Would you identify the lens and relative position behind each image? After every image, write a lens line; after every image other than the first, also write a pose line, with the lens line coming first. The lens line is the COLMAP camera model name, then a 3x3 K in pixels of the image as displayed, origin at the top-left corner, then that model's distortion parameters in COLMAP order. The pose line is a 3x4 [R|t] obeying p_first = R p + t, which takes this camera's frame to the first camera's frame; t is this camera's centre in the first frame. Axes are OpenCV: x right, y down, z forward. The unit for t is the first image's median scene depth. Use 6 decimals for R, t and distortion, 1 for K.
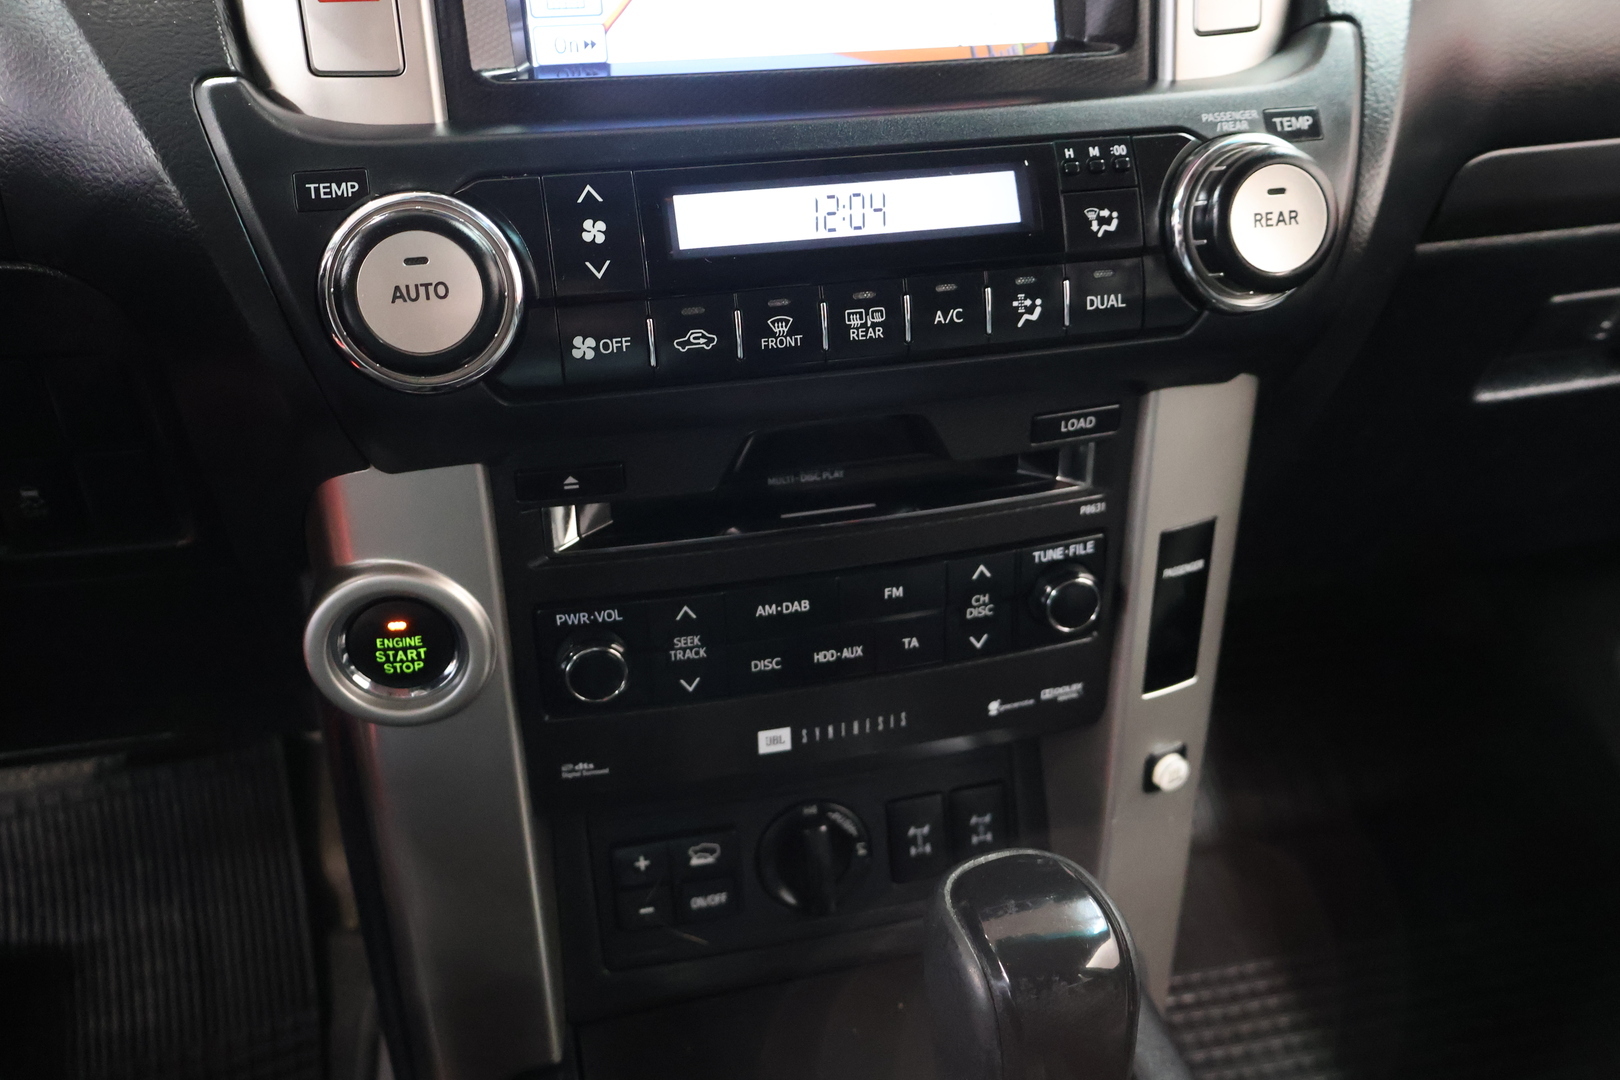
lens RADIAL K [[1421.0, 0, 809.0], [0, 1421.0, 545.2], [0, 0, 1]] dist [0.027833, -0.016659]
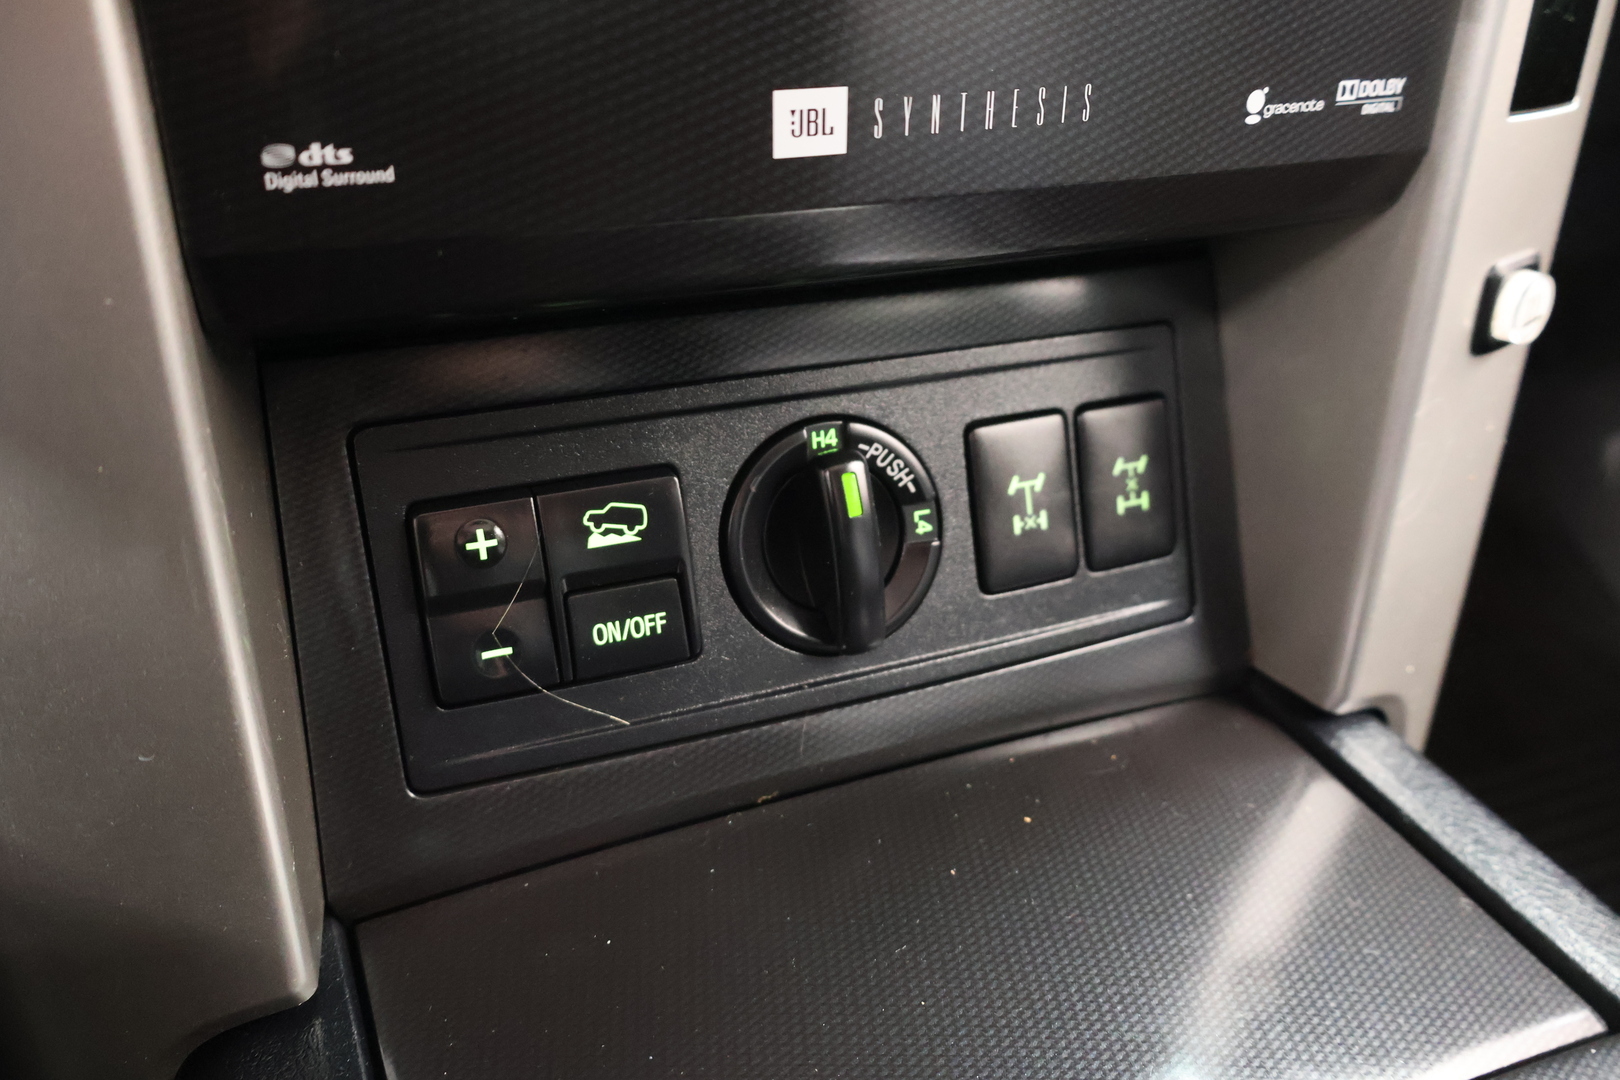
lens RADIAL K [[1363.1, 0, 808.1], [0, 1363.1, 538.0], [0, 0, 1]] dist [0.014118, 0.017178]
pose [[0.985338, -0.053505, 0.162009, -0.086685], [0.058618, 0.997917, -0.026947, 0.244092], [-0.160229, 0.036049, 0.986421, 0.563158]]
